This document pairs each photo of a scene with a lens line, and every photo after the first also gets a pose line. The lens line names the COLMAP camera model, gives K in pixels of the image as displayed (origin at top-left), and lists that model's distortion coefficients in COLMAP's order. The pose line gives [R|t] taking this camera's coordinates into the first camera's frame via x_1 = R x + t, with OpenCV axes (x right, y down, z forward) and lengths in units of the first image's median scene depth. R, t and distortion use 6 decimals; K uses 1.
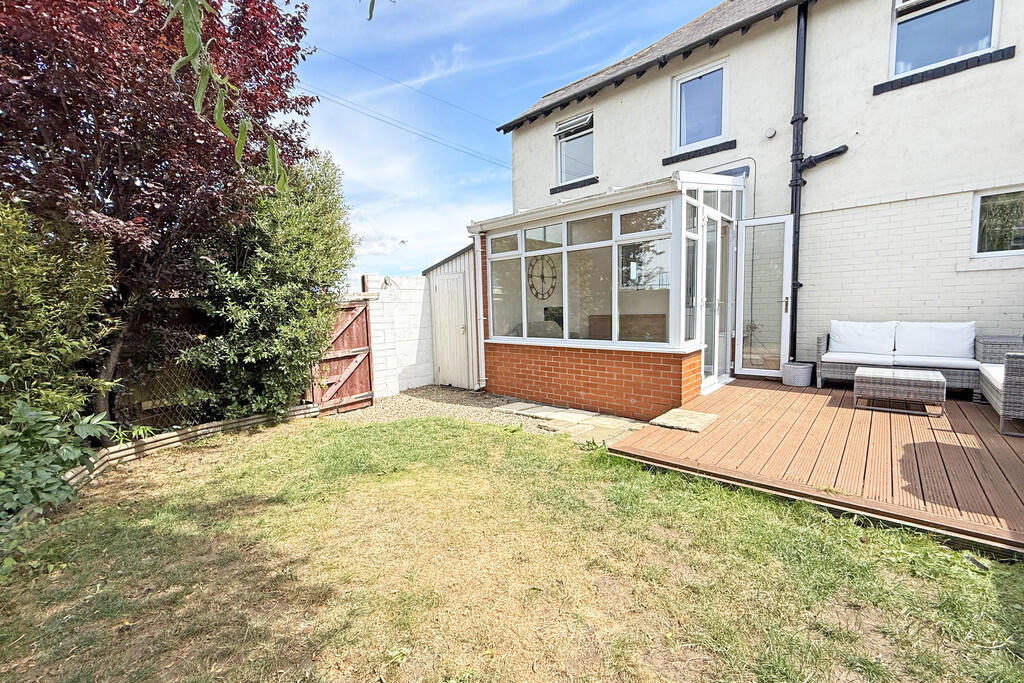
lens RADIAL K [[412.0, 0, 511.9], [0, 412.0, 327.6], [0, 0, 1]] dist [-0.000245, -0.000212]
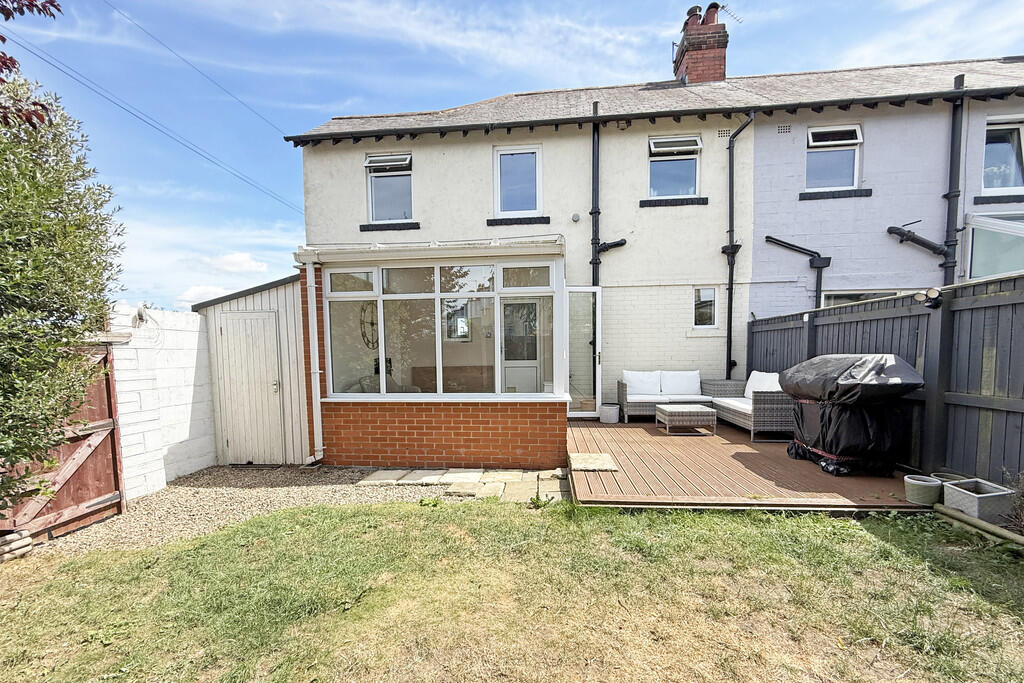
lens RADIAL K [[411.5, 0, 516.1], [0, 411.5, 365.3], [0, 0, 1]] dist [0.001295, -0.000115]
pose [[0.798602, -0.001221, 0.601858, -0.244087], [0.020937, 0.999449, -0.025754, -0.006453], [-0.601495, 0.033168, 0.798188, 0.141610]]
